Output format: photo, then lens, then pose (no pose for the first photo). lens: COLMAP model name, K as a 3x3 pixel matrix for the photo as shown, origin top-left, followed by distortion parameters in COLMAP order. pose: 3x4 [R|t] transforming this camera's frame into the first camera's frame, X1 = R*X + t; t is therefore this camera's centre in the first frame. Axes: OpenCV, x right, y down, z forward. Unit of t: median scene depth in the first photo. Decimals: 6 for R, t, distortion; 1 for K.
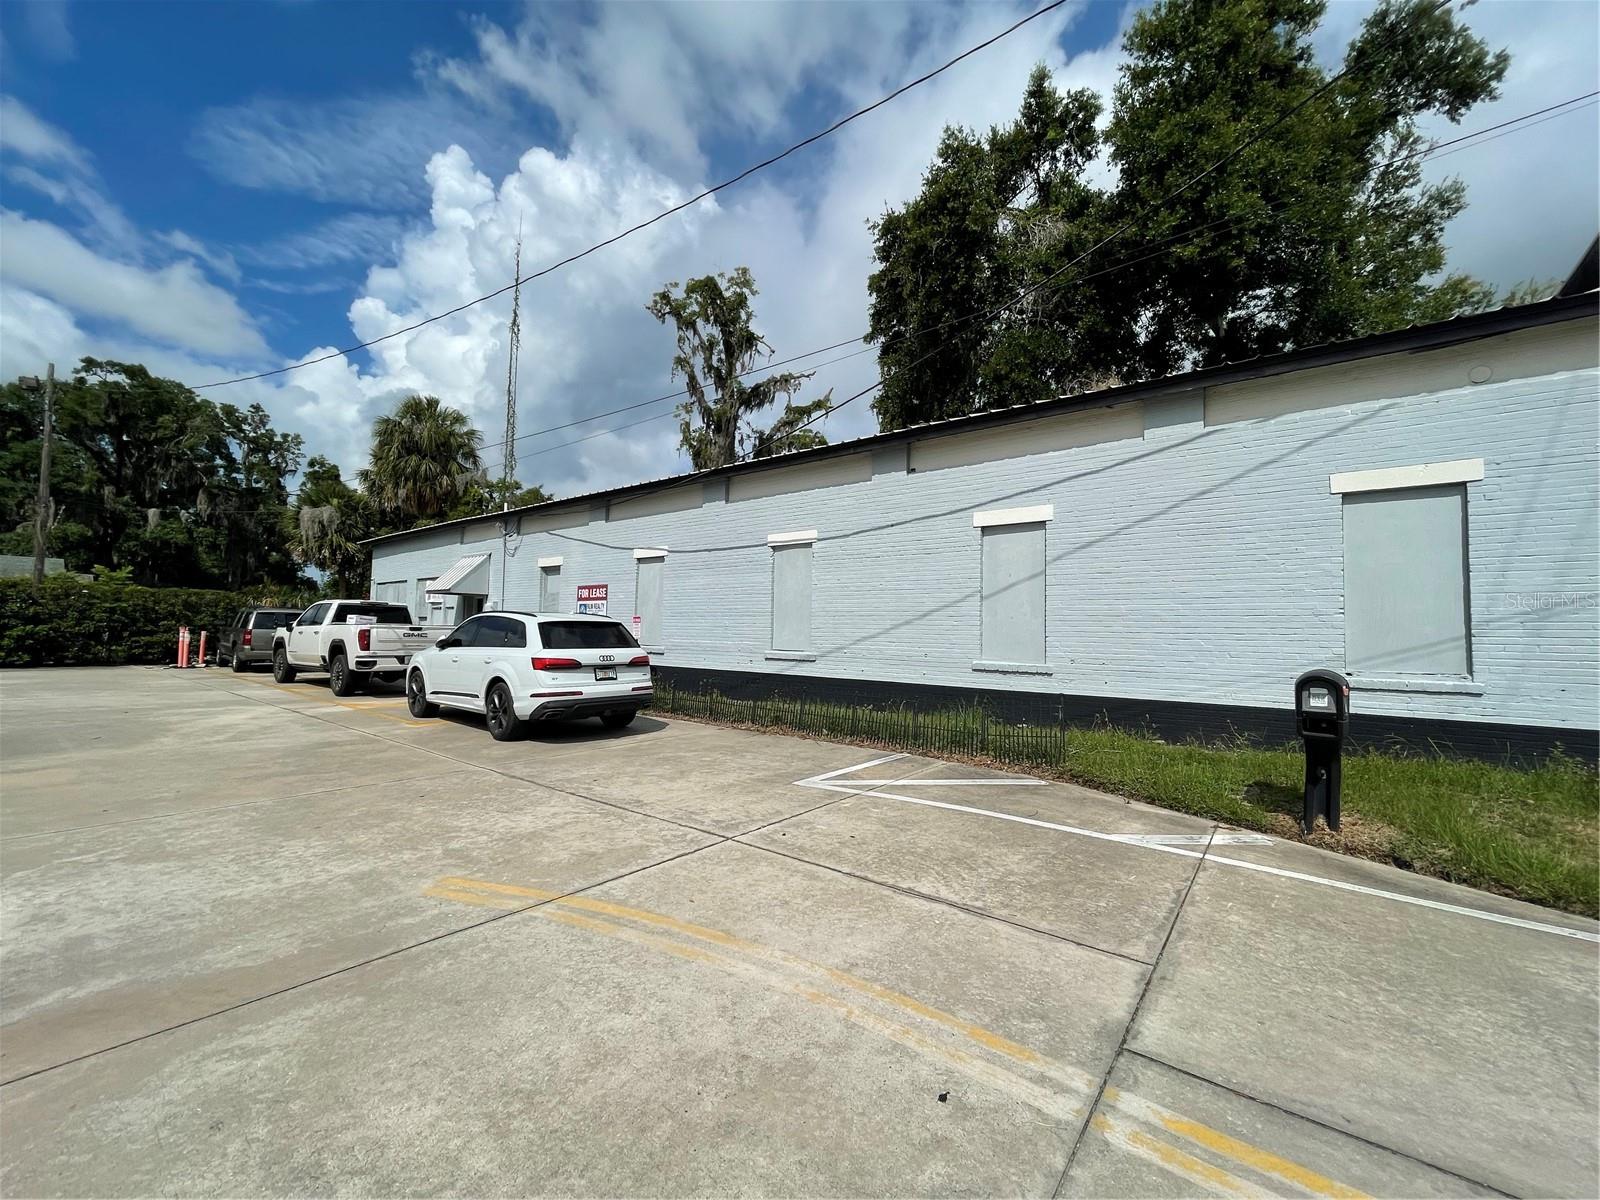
lens RADIAL K [[645.7, 0, 808.2], [0, 645.7, 607.6], [0, 0, 1]] dist [-0.002341, 0.000969]
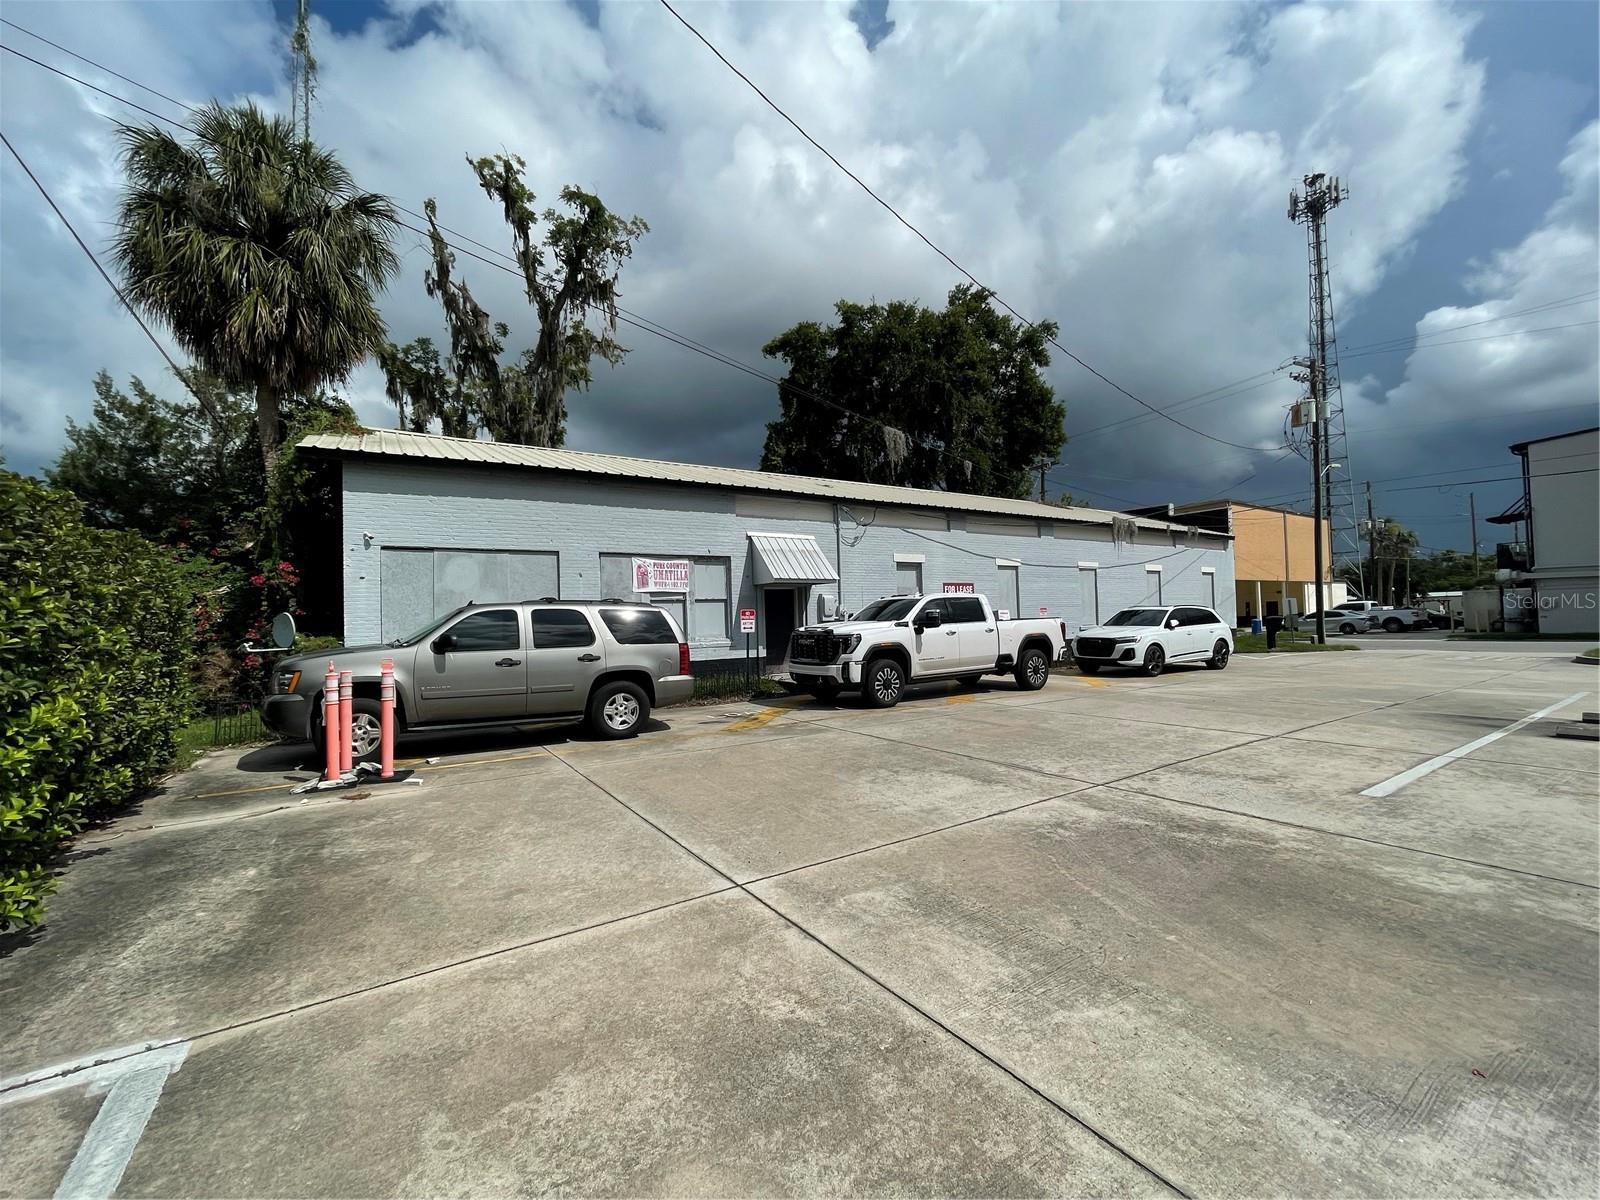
lens RADIAL K [[647.4, 0, 801.3], [0, 647.4, 606.7], [0, 0, 1]] dist [0.000266, -0.000342]
pose [[0.312216, -0.008931, 0.949969, -0.916357], [-0.003012, 0.999941, 0.010391, -0.001476], [-0.950006, -0.006105, 0.312171, 0.526996]]
